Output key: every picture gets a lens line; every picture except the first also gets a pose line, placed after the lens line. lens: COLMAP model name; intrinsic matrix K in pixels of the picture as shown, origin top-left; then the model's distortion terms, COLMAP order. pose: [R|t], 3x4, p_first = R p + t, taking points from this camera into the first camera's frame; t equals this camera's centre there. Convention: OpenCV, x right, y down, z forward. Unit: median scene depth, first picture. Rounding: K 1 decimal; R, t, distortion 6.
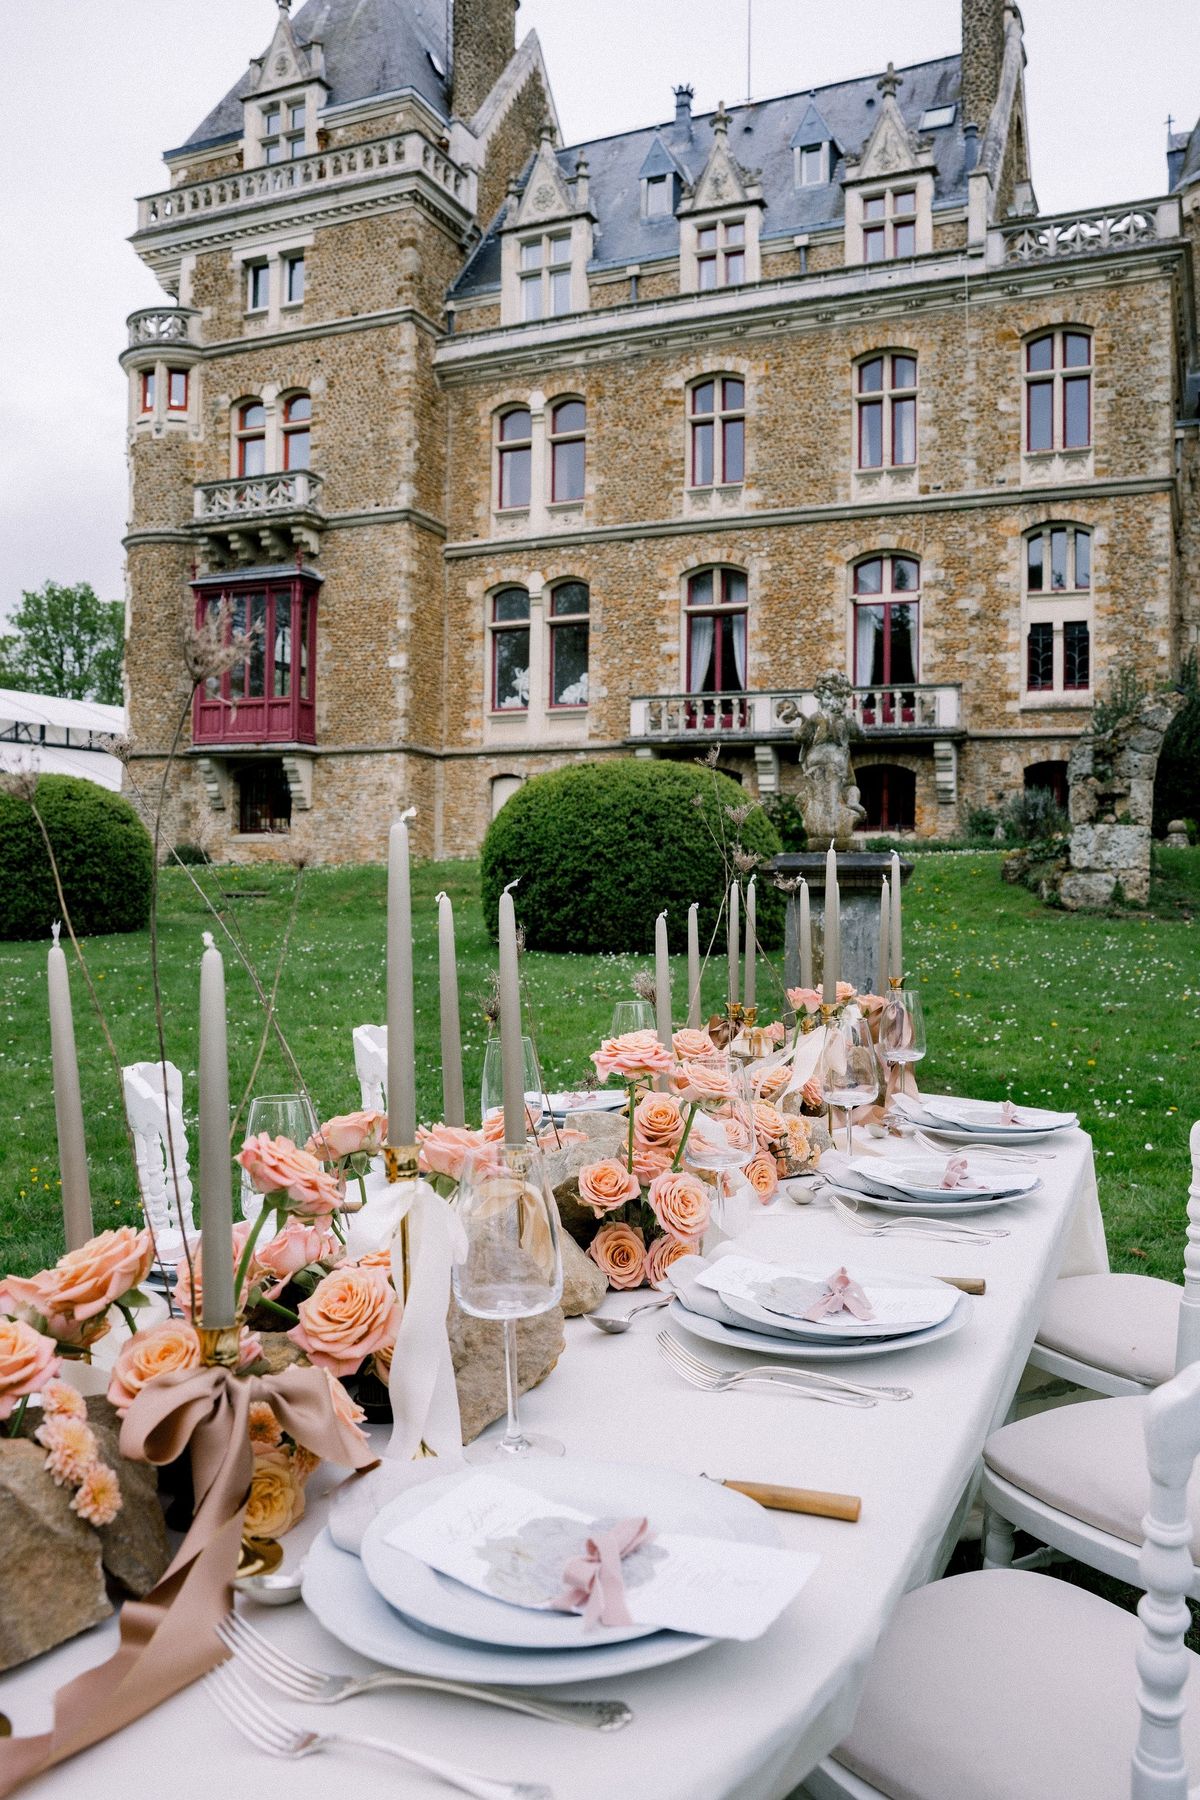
lens RADIAL K [[1426.3, 0, 587.5], [0, 1426.3, 910.9], [0, 0, 1]] dist [-0.113506, 0.110112]
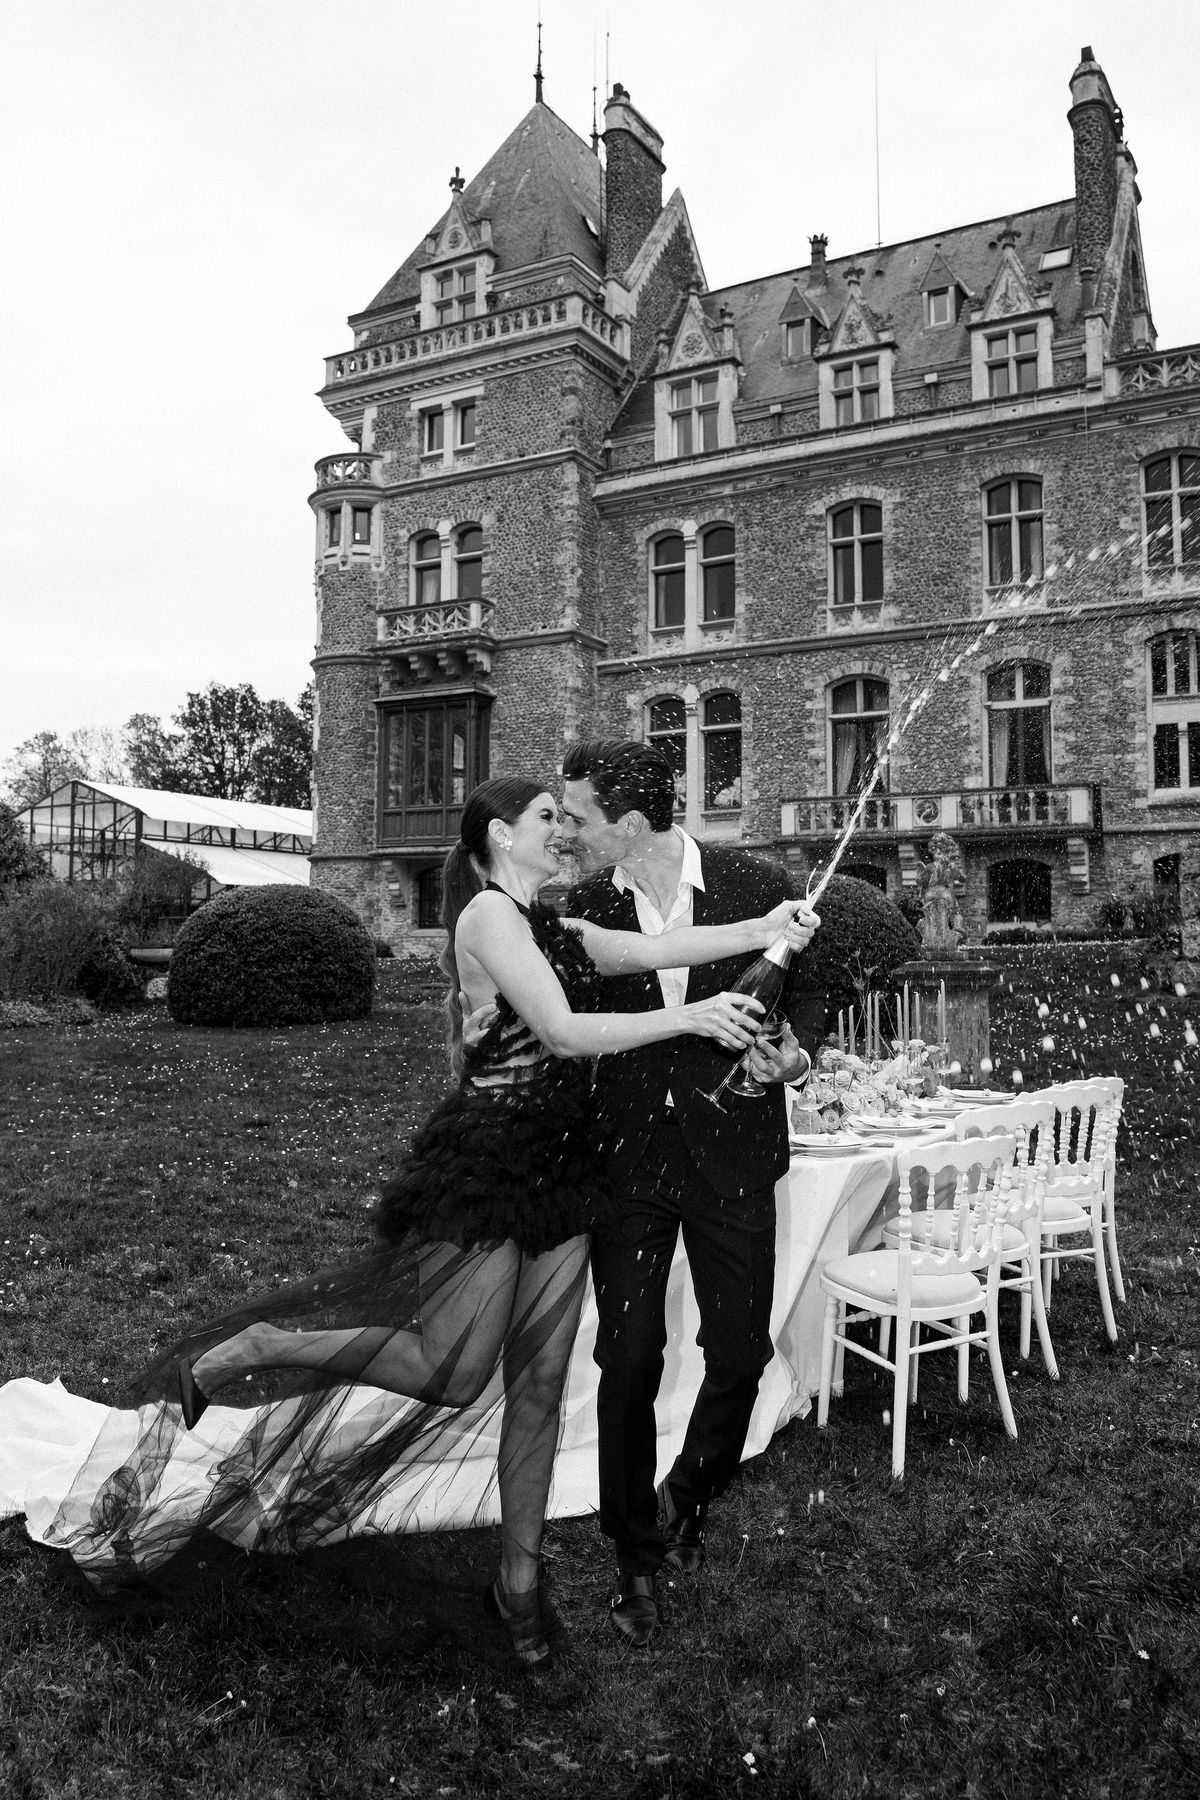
lens RADIAL K [[1517.6, 0, 572.5], [0, 1517.6, 885.2], [0, 0, 1]] dist [-0.113449, 0.122961]
pose [[0.994887, -0.012616, -0.100202, -0.012847], [0.005249, 0.997285, -0.073450, -0.002213], [0.100857, 0.072549, 0.992252, -0.151371]]
